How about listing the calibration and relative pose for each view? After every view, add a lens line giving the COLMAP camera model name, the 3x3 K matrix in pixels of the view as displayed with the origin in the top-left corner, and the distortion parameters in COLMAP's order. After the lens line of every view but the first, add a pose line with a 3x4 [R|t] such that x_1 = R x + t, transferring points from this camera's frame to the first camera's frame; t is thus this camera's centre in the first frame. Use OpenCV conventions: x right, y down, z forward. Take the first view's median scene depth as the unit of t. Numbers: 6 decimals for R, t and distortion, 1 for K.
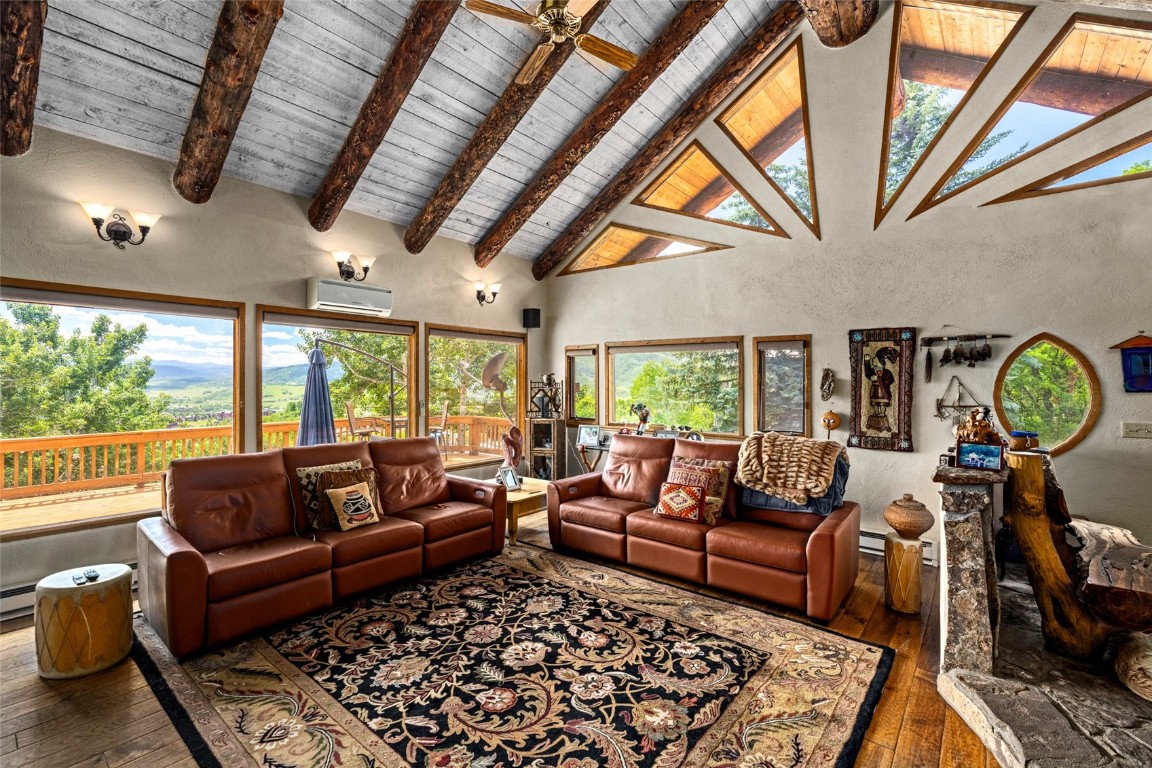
lens RADIAL K [[500.8, 0, 579.9], [0, 500.8, 376.5], [0, 0, 1]] dist [-0.003710, -0.000172]
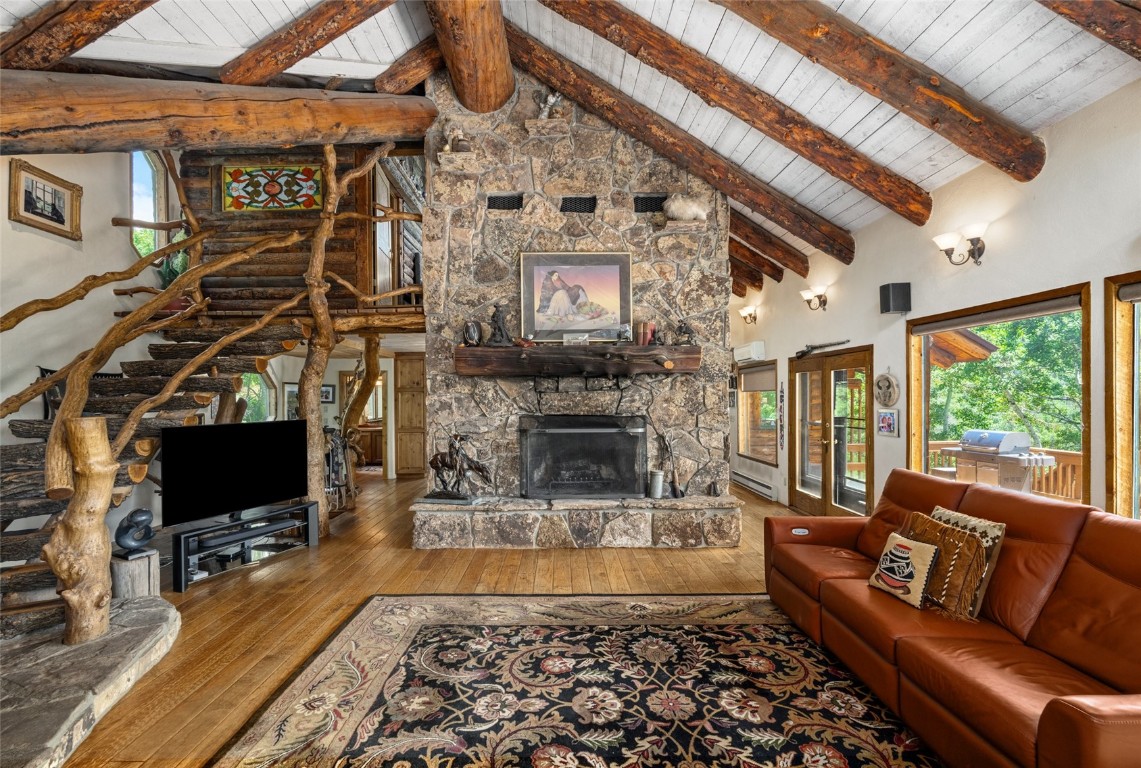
lens RADIAL K [[503.6, 0, 589.4], [0, 503.6, 398.7], [0, 0, 1]] dist [-0.003656, 0.000002]
pose [[-0.735072, 0.000676, -0.677989, 0.544001], [0.005019, 0.999978, -0.004445, 0.026203], [0.677971, -0.006670, -0.735059, 1.806129]]
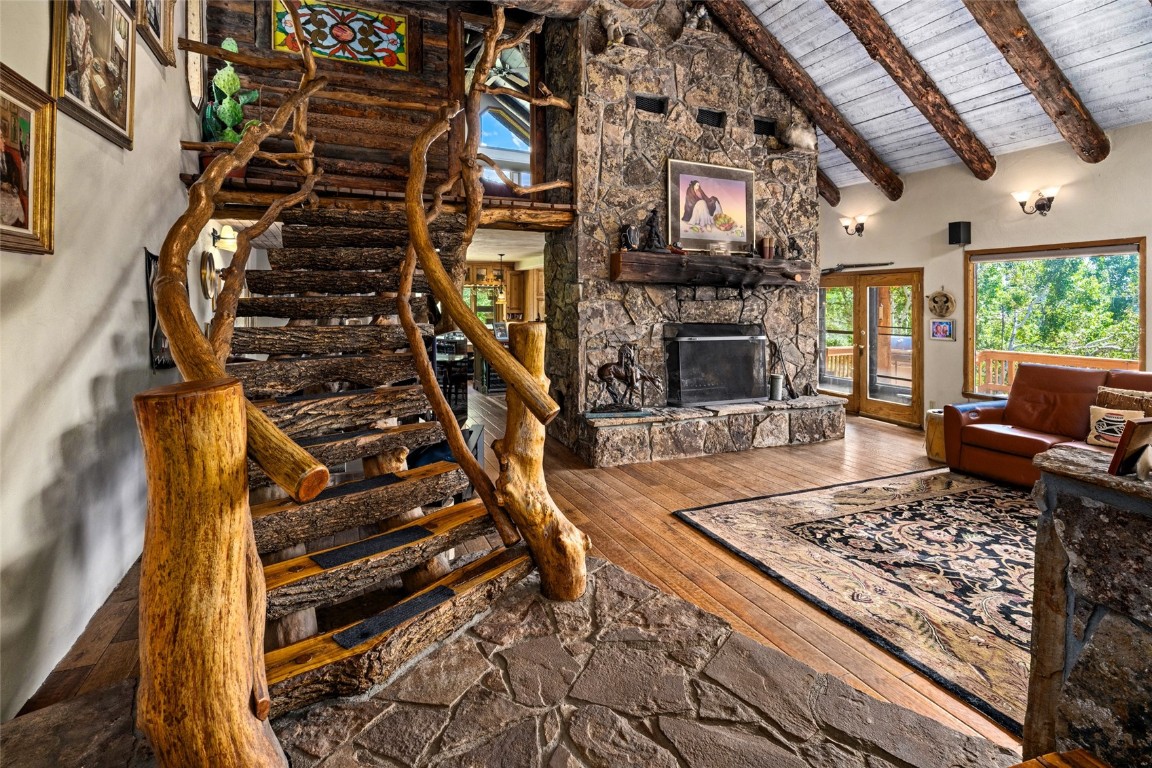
lens RADIAL K [[534.2, 0, 607.6], [0, 534.2, 306.8], [0, 0, 1]] dist [-0.004115, 0.000651]
pose [[-0.408291, -0.009854, -0.912799, 1.447896], [-0.006758, 0.999947, -0.007772, 0.034960], [0.912827, 0.002995, -0.408336, 0.722353]]
